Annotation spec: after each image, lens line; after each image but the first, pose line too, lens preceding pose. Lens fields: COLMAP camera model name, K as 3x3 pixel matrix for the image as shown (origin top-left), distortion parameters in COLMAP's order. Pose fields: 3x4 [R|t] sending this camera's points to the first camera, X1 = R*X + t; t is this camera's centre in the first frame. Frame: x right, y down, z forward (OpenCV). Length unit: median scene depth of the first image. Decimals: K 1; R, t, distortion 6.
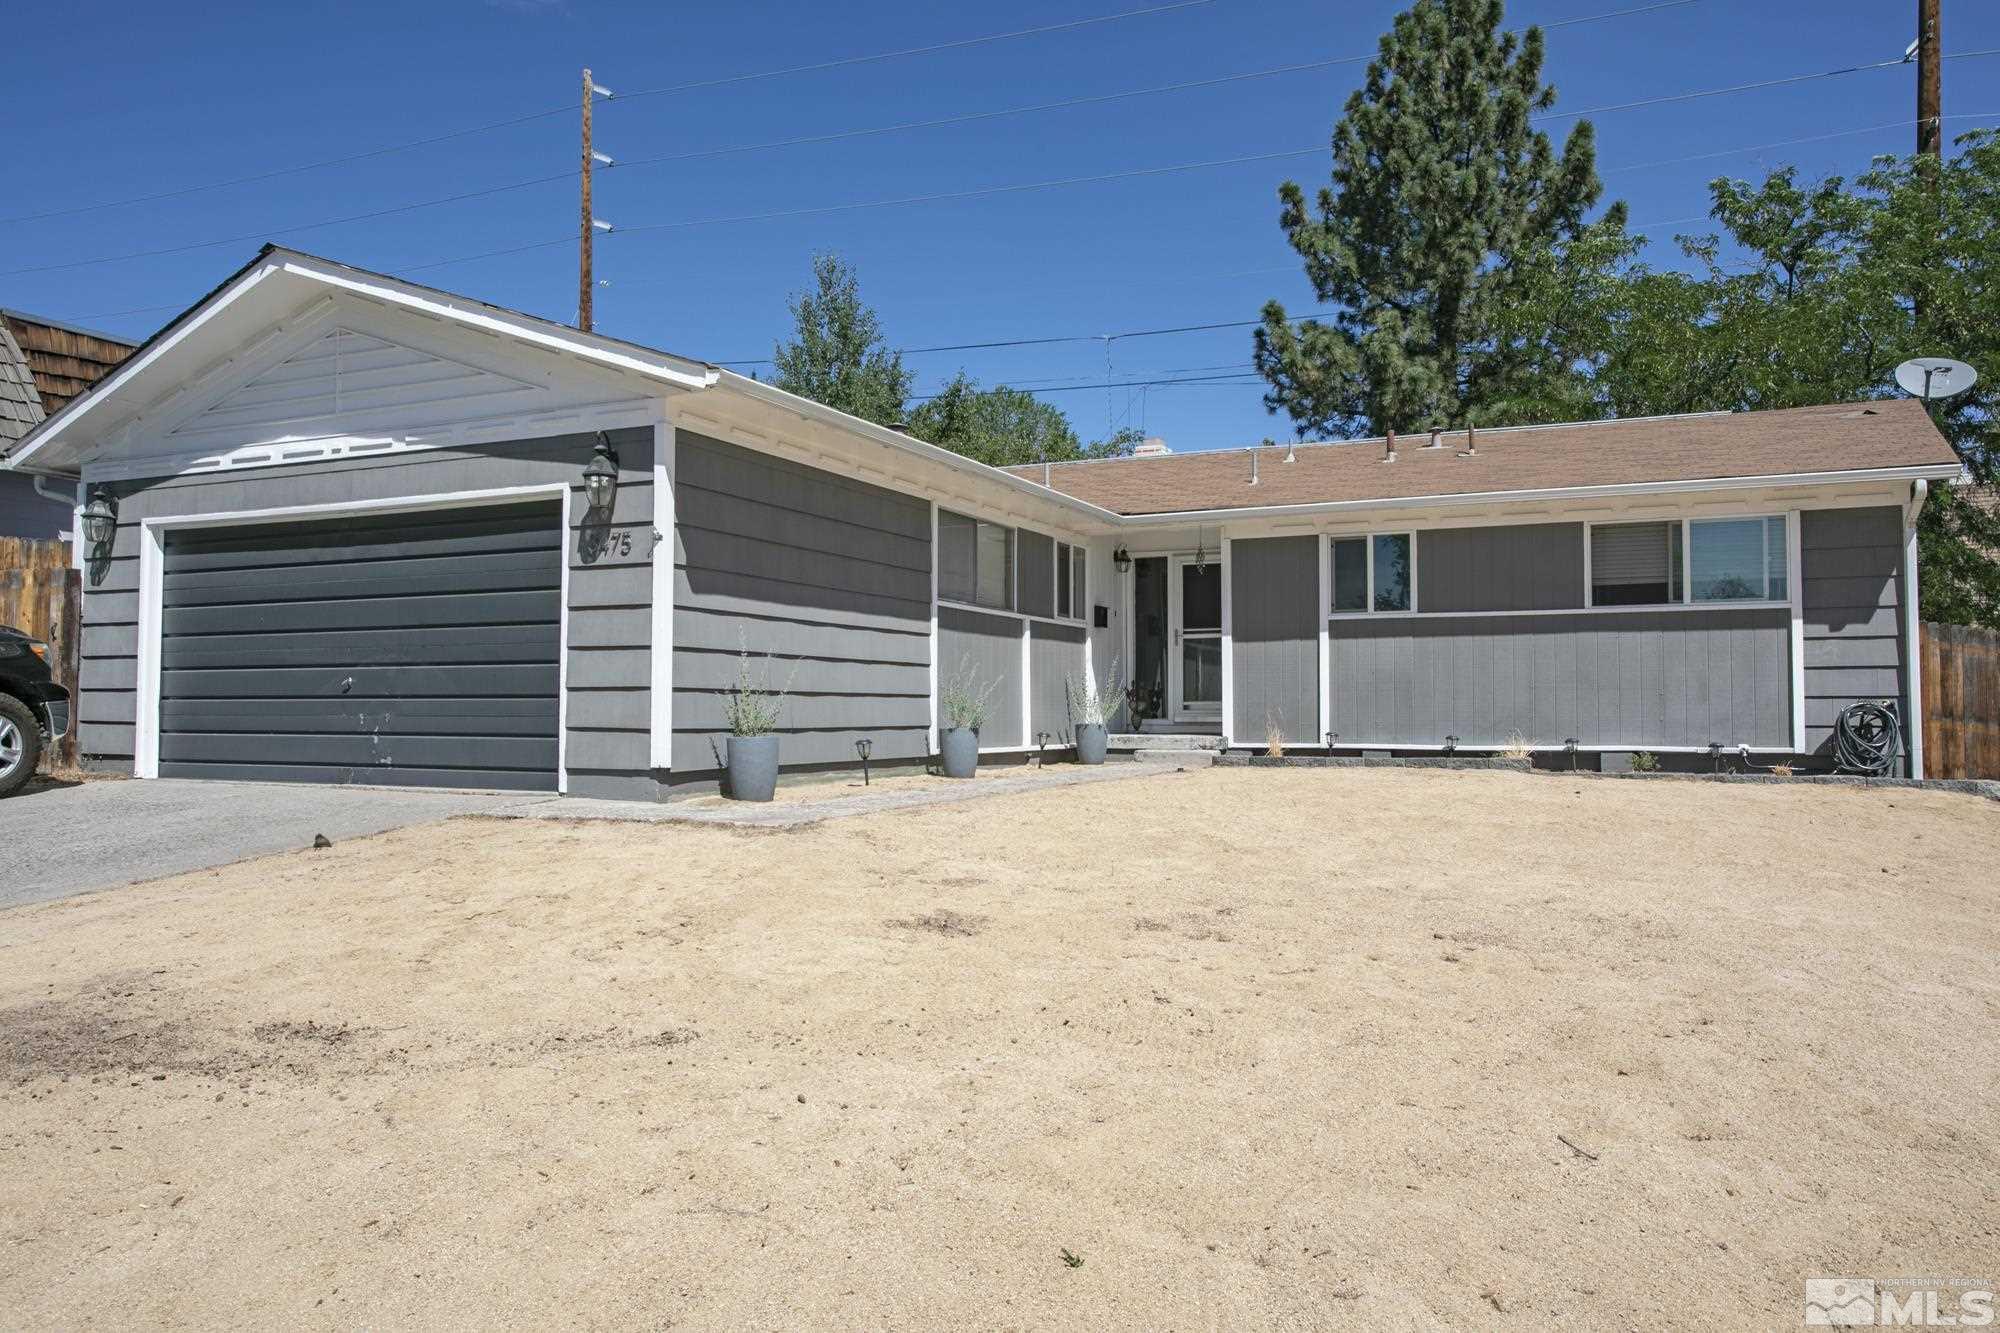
lens RADIAL K [[1453.1, 0, 998.6], [0, 1453.1, 659.4], [0, 0, 1]] dist [-0.006158, 0.011157]
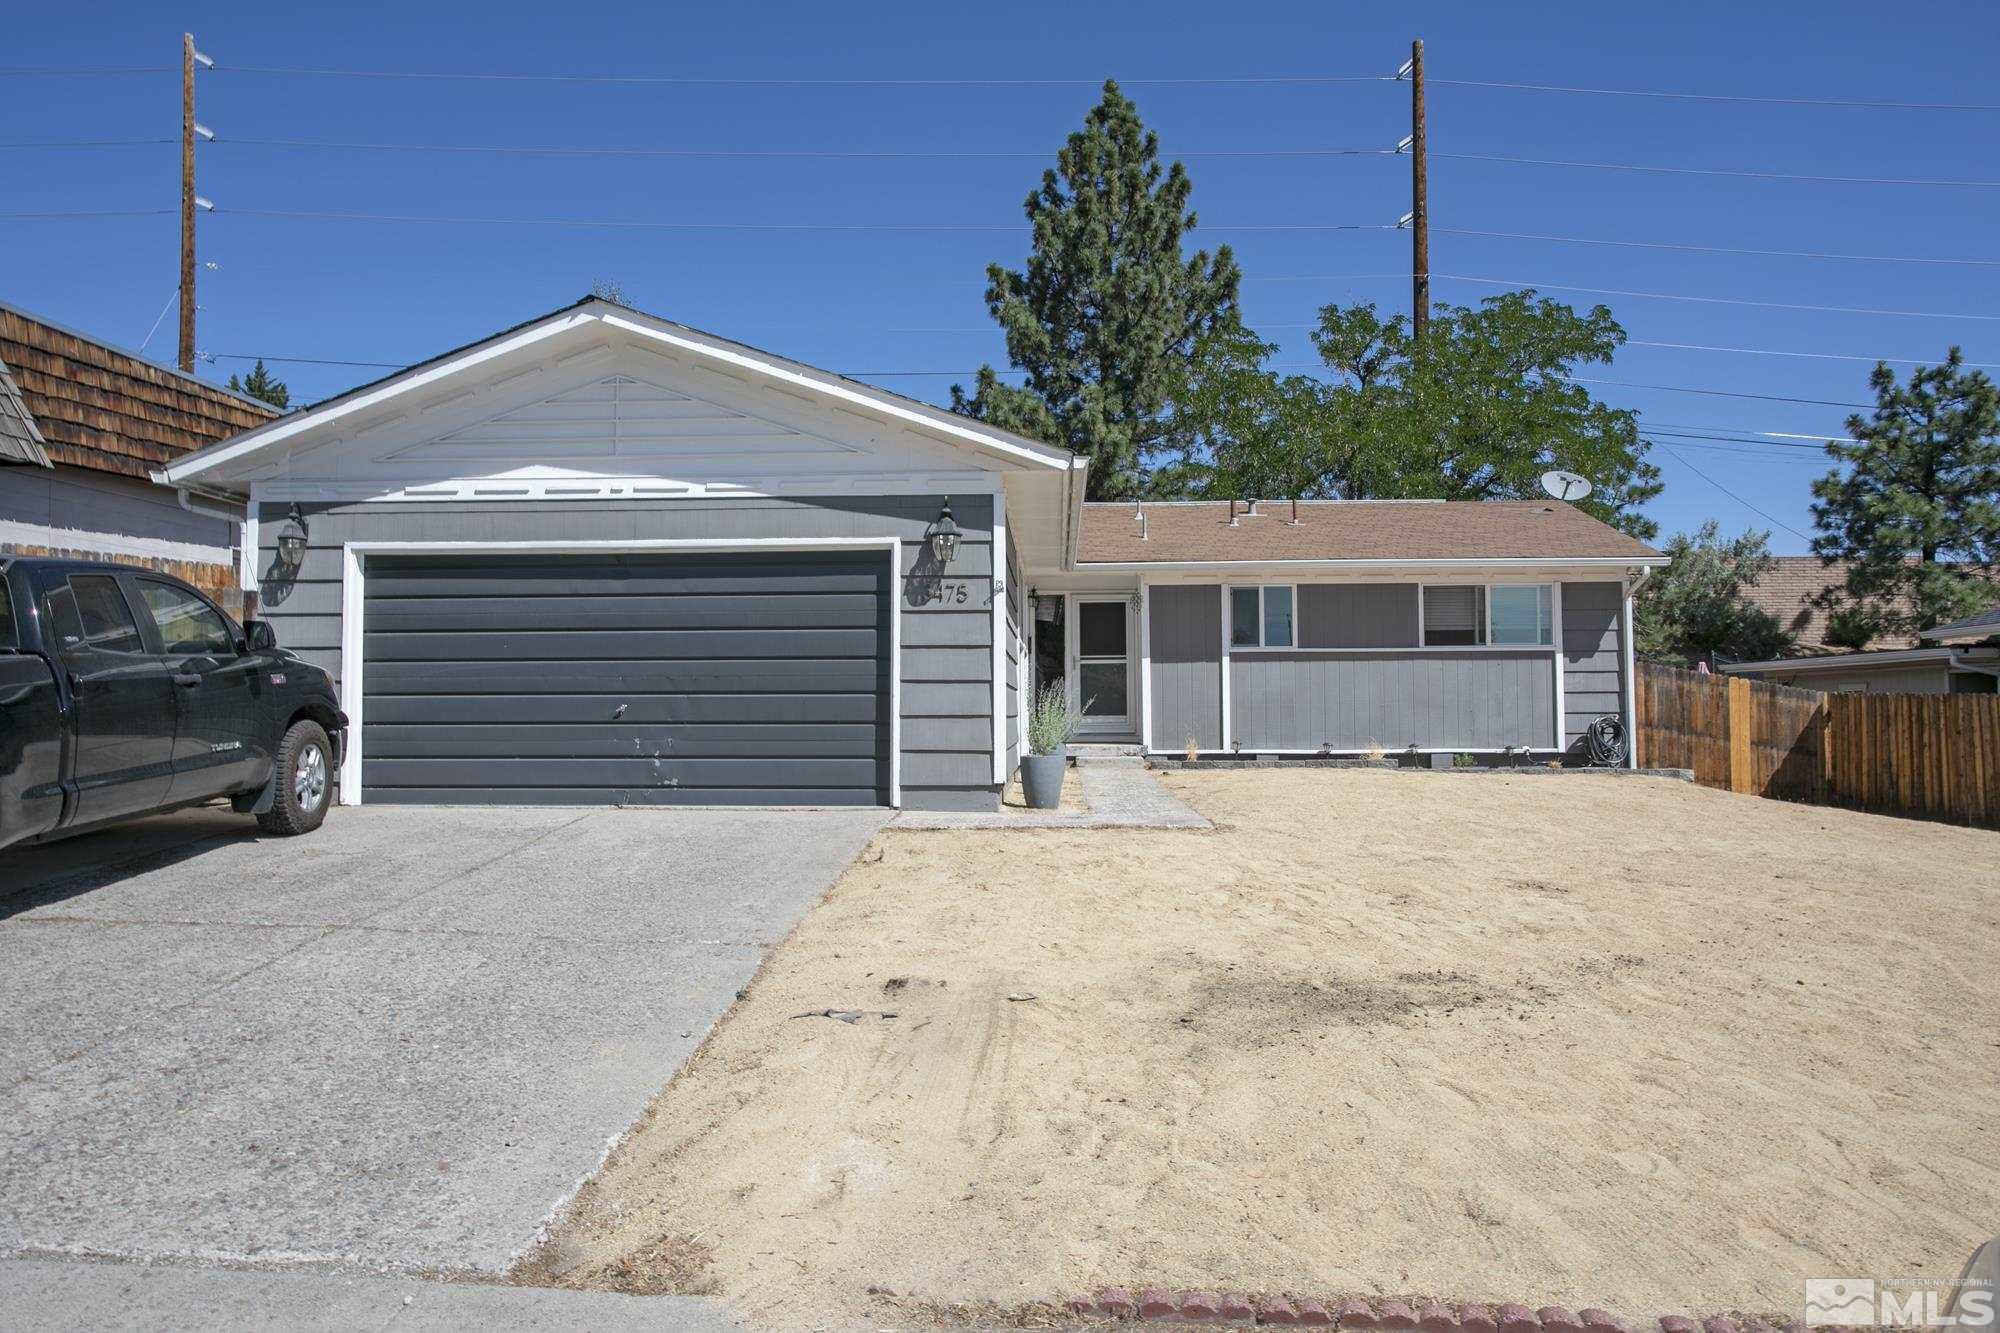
lens RADIAL K [[1360.5, 0, 1000.2], [0, 1360.5, 674.1], [0, 0, 1]] dist [-0.030667, 0.019137]
pose [[0.923990, 0.006438, 0.382361, -0.456824], [-0.009462, 0.999937, 0.006029, -0.014736], [-0.382298, -0.009189, 0.923993, -0.018450]]
